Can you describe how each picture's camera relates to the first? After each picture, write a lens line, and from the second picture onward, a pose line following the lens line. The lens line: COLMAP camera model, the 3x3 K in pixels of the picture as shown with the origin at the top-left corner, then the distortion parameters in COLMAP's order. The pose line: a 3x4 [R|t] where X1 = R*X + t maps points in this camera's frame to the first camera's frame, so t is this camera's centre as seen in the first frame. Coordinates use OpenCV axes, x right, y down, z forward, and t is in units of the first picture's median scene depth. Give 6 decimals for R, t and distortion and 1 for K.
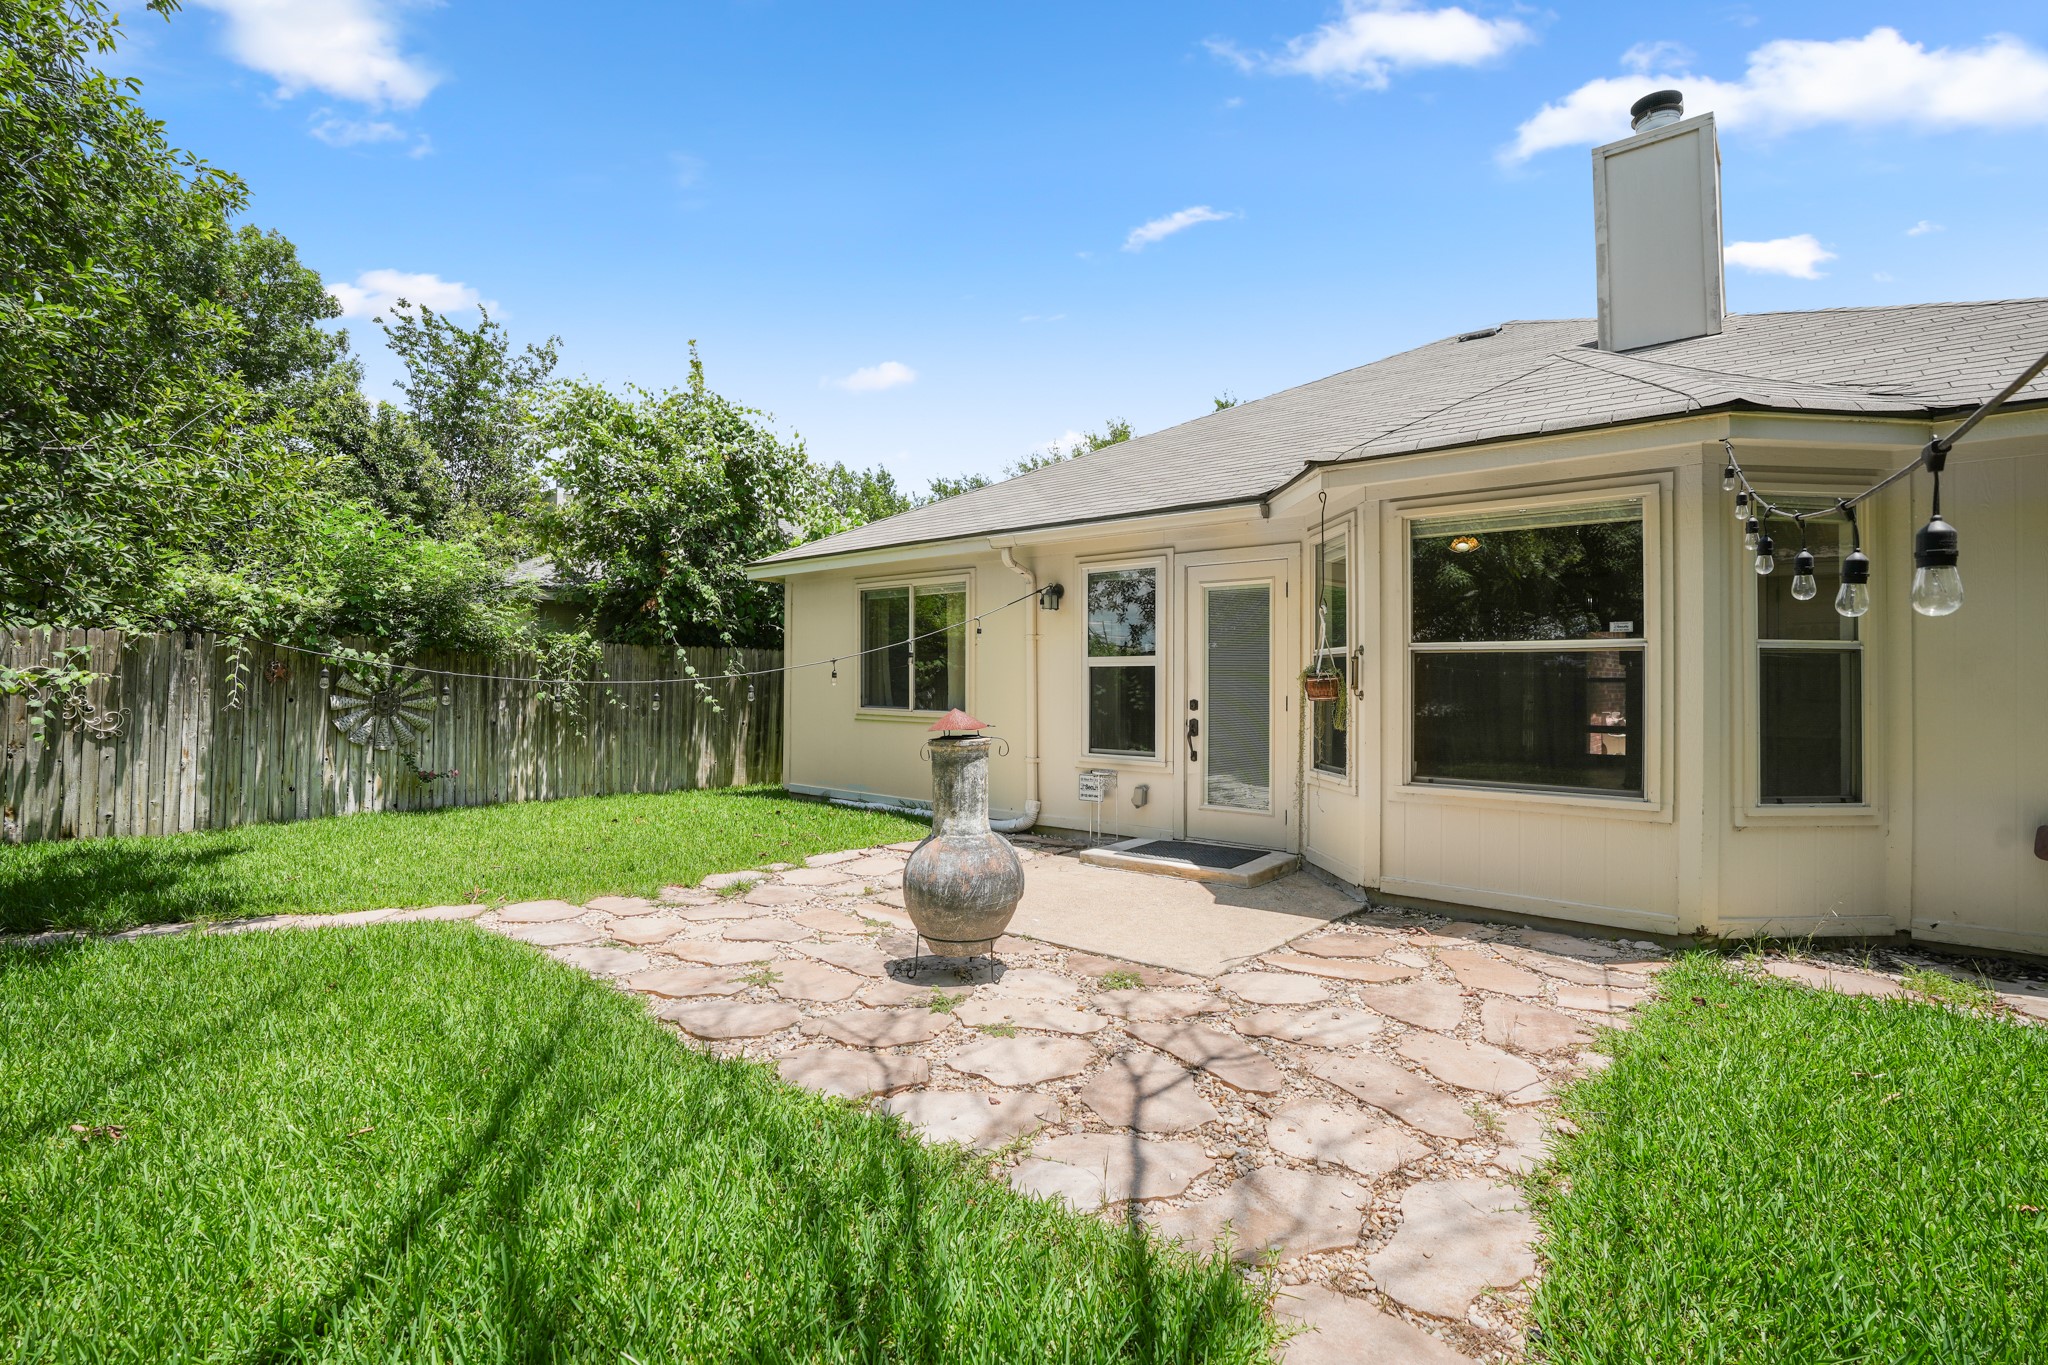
lens RADIAL K [[944.5, 0, 1030.1], [0, 944.5, 652.8], [0, 0, 1]] dist [-0.001947, 0.000080]
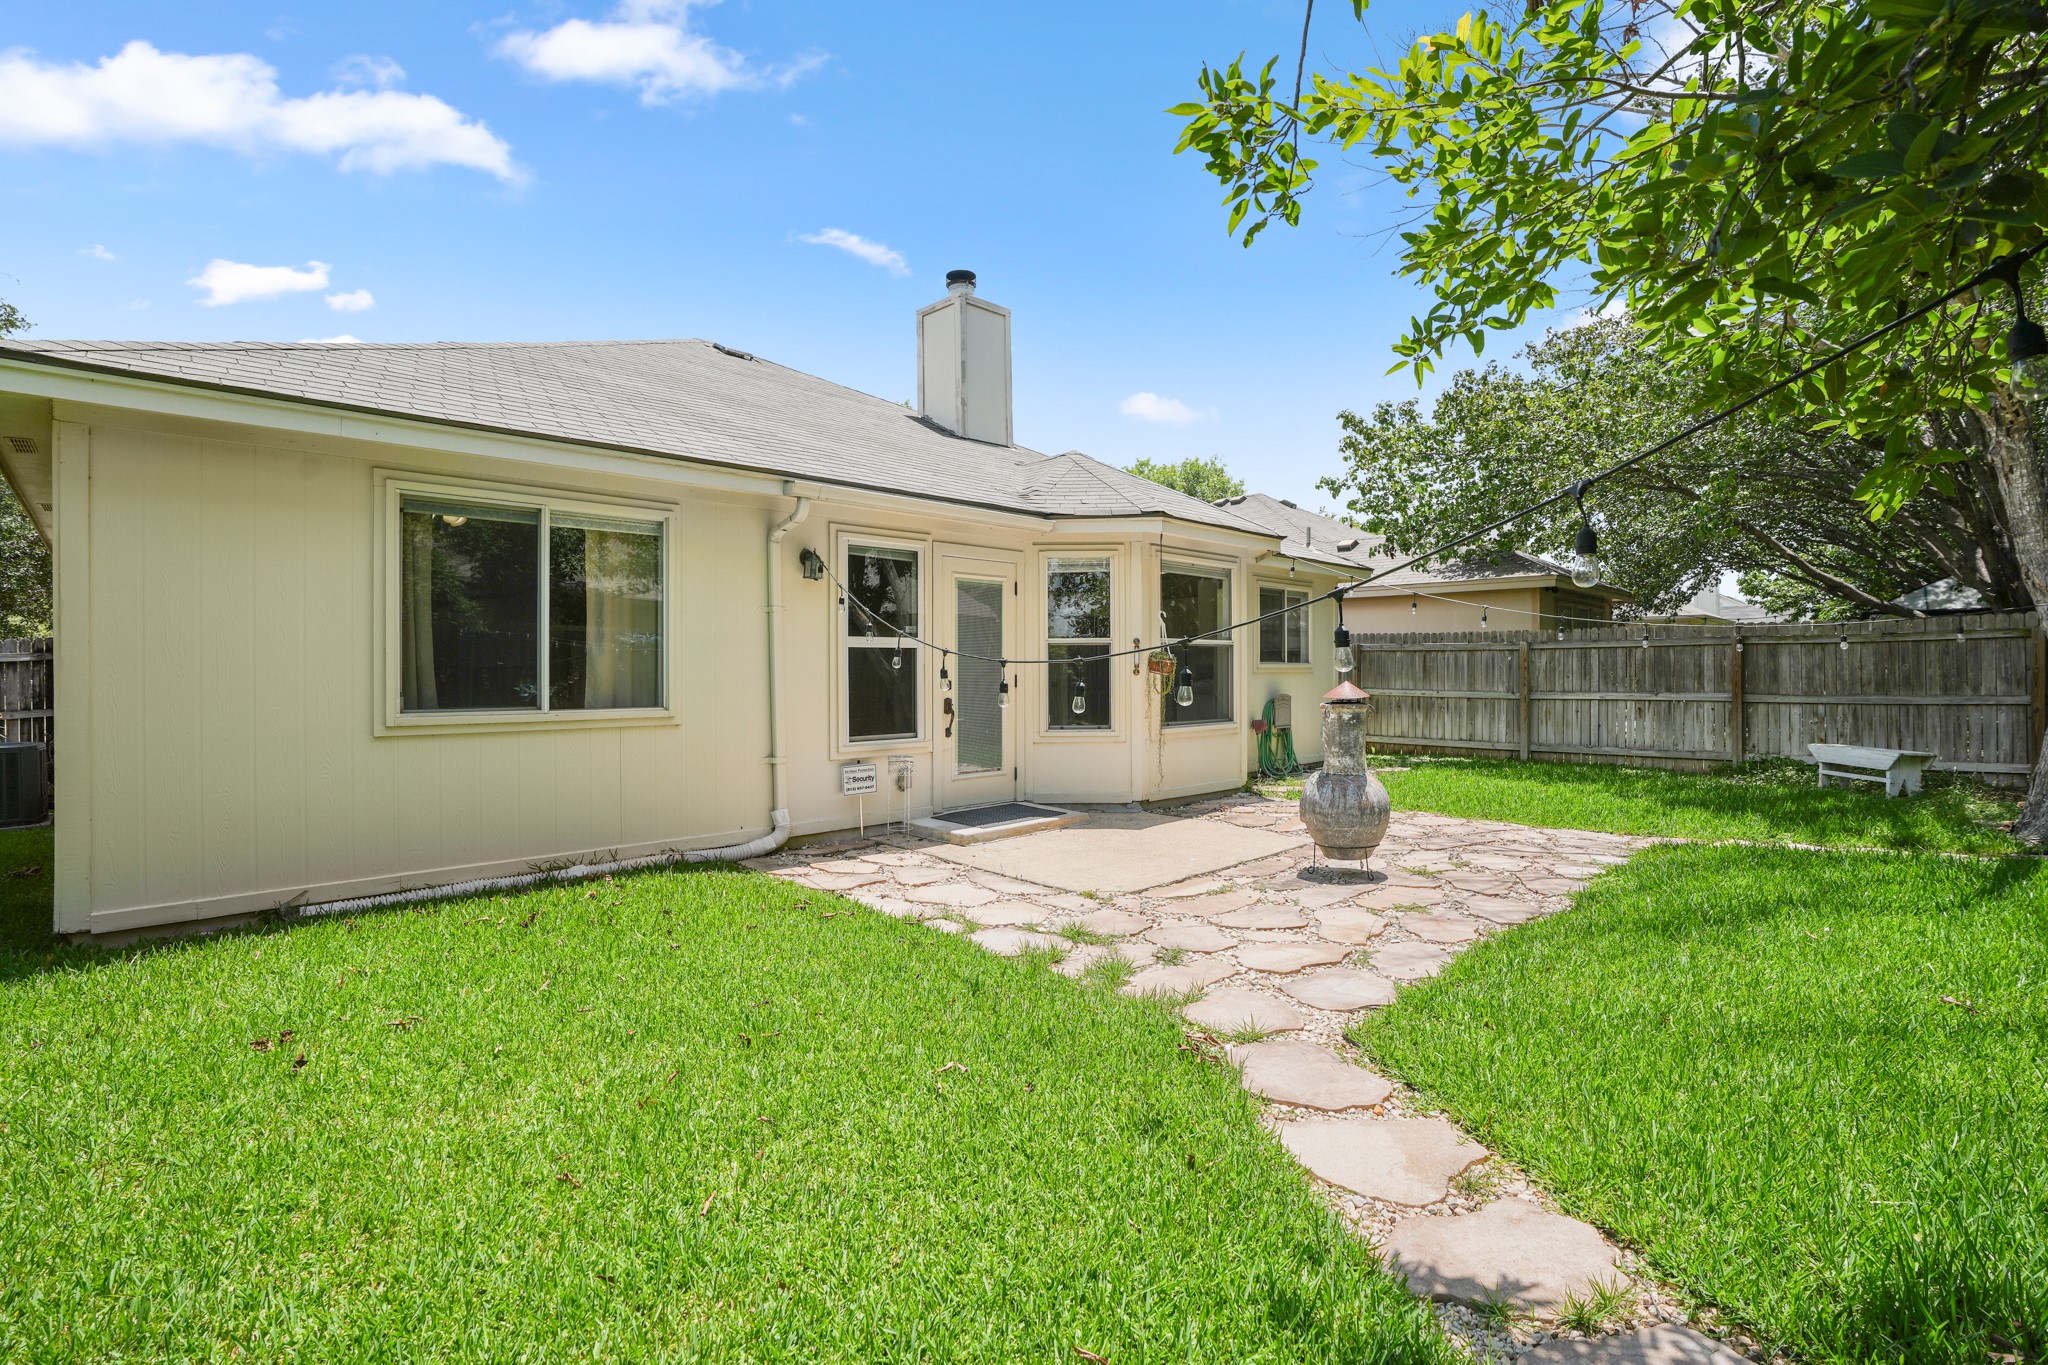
lens RADIAL K [[932.7, 0, 1024.0], [0, 932.7, 682.5], [0, 0, 1]] dist [-0.000380, -0.000018]
pose [[0.121871, -0.008546, 0.992509, -0.815224], [-0.009735, 0.999905, 0.009806, 0.038694], [-0.992498, -0.010857, 0.121776, 0.736129]]
